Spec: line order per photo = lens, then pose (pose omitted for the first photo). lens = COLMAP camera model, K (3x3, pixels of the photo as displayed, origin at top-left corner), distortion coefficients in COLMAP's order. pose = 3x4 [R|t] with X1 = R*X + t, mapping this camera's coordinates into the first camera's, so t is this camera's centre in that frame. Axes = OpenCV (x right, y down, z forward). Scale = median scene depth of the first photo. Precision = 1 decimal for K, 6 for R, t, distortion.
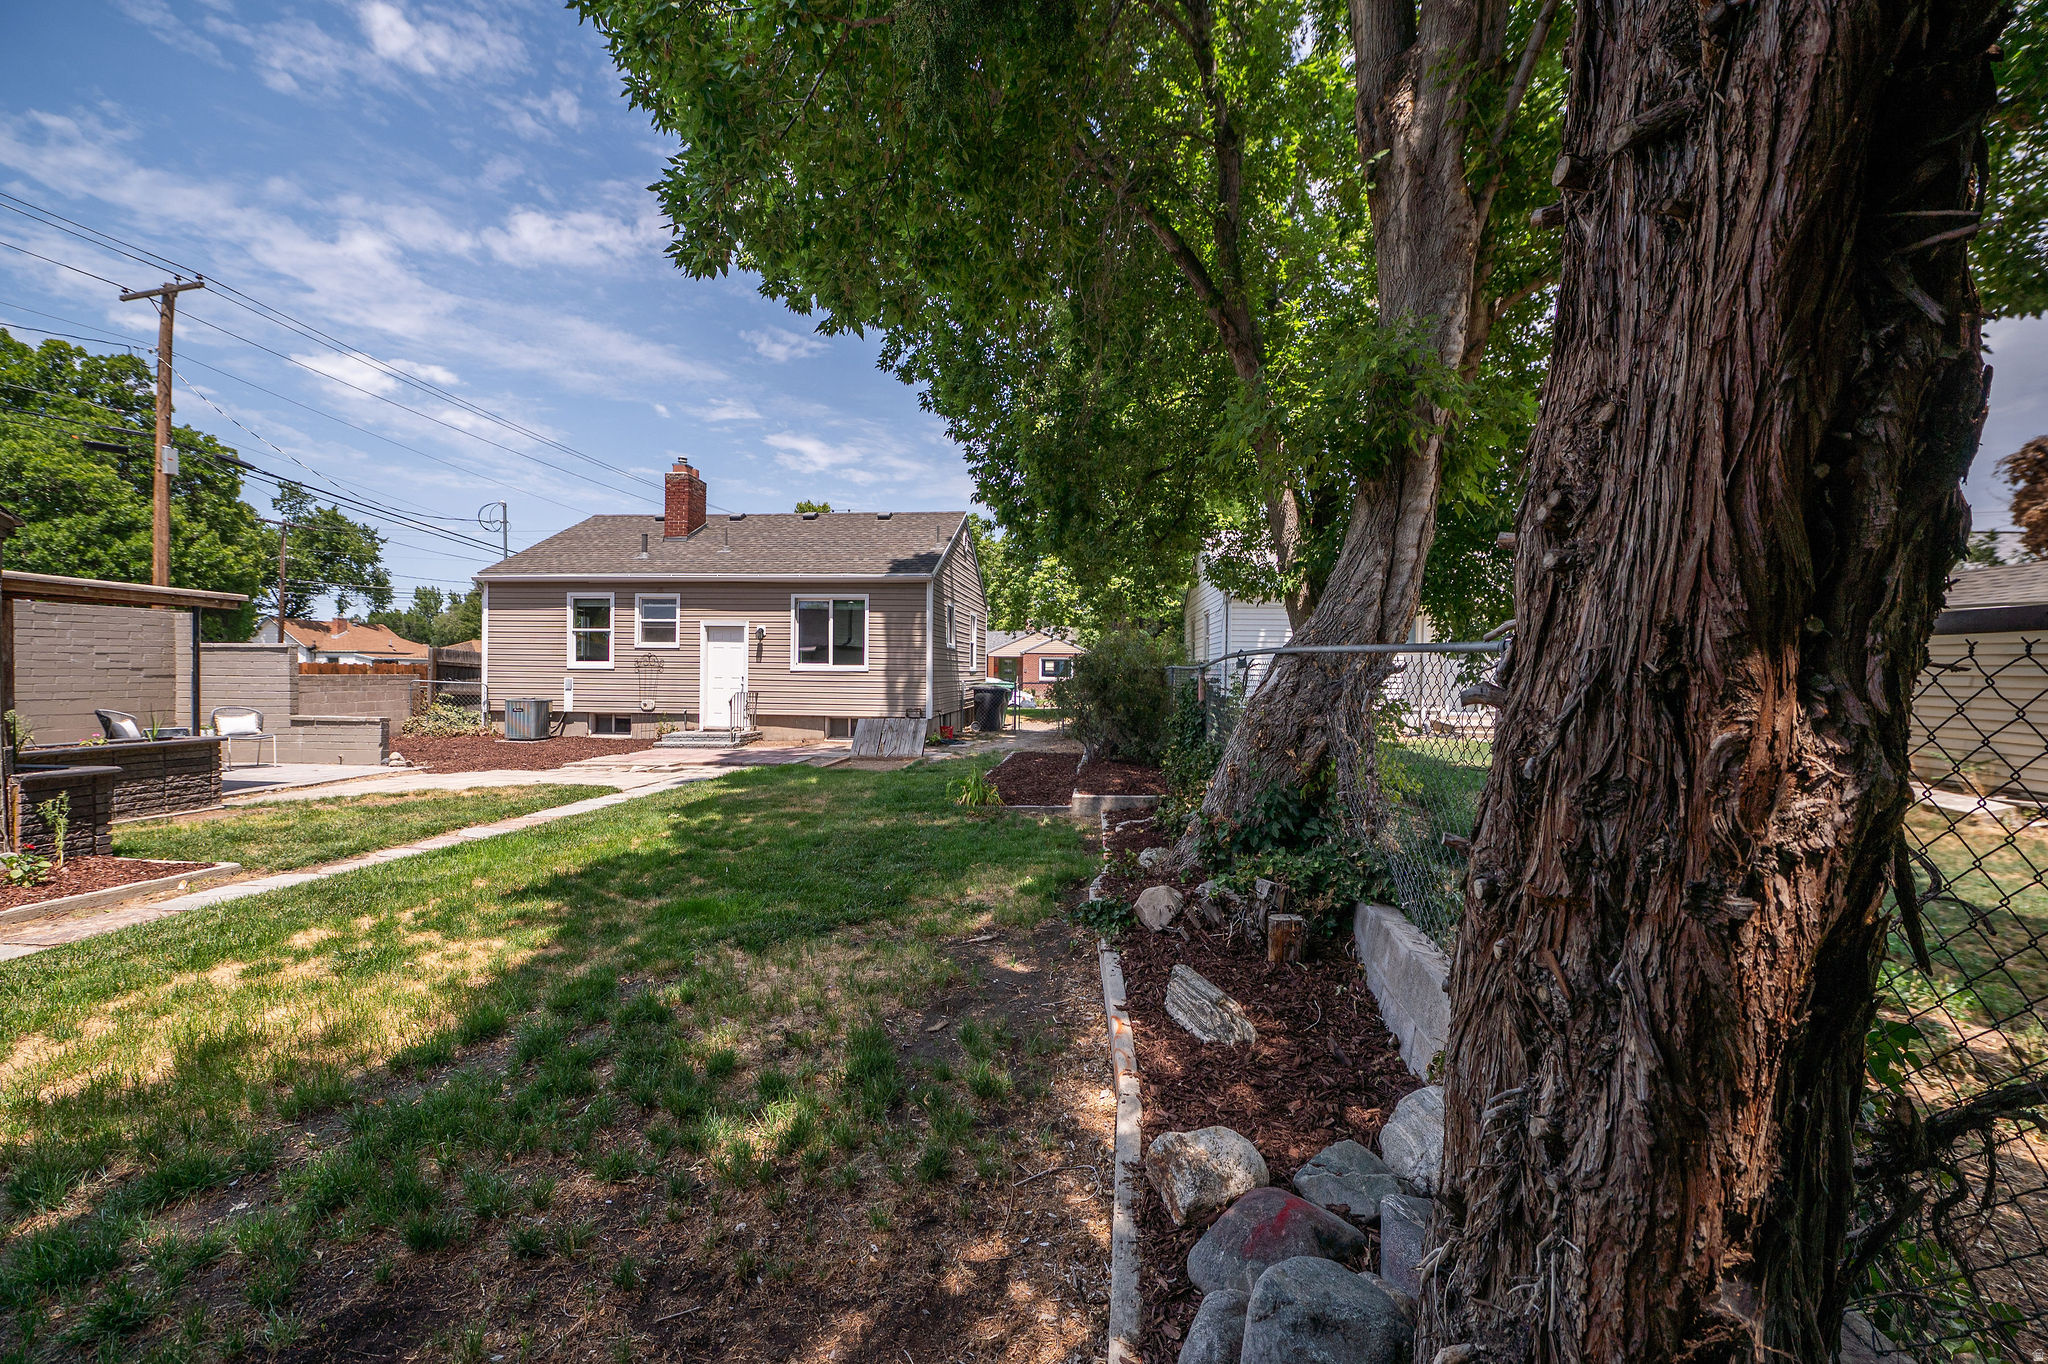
lens RADIAL K [[815.9, 0, 1032.7], [0, 815.9, 680.7], [0, 0, 1]] dist [-0.010491, -0.000118]
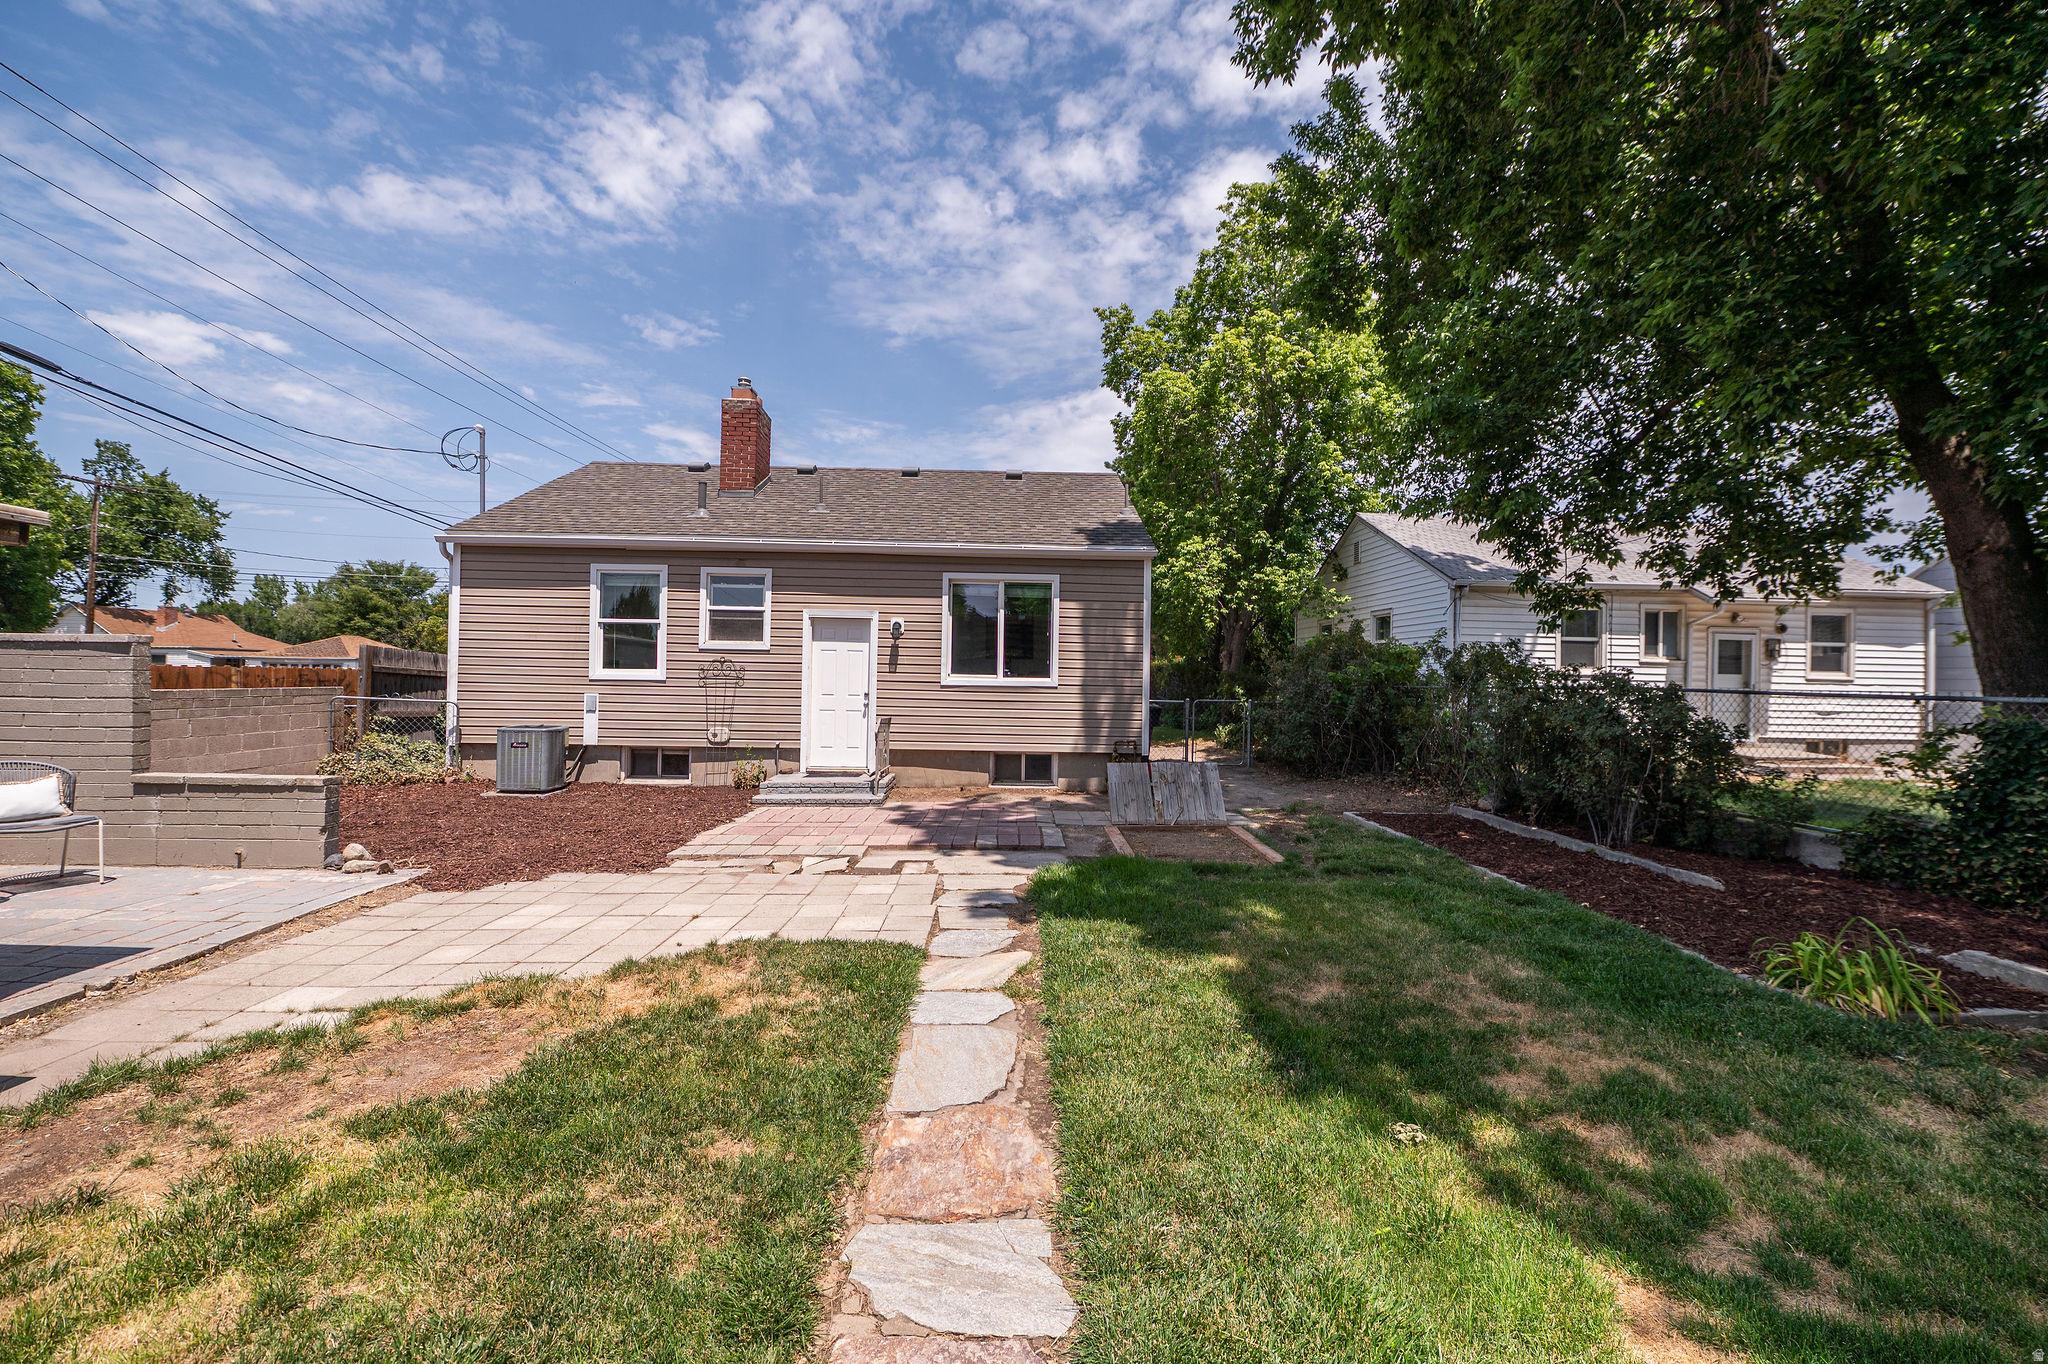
lens RADIAL K [[815.9, 0, 1019.3], [0, 815.9, 684.1], [0, 0, 1]] dist [-0.010491, -0.000118]
pose [[0.993629, 0.005722, 0.112552, -0.254997], [-0.005767, 0.999983, 0.000070, -0.011154], [-0.112550, -0.000719, 0.993646, 0.258590]]
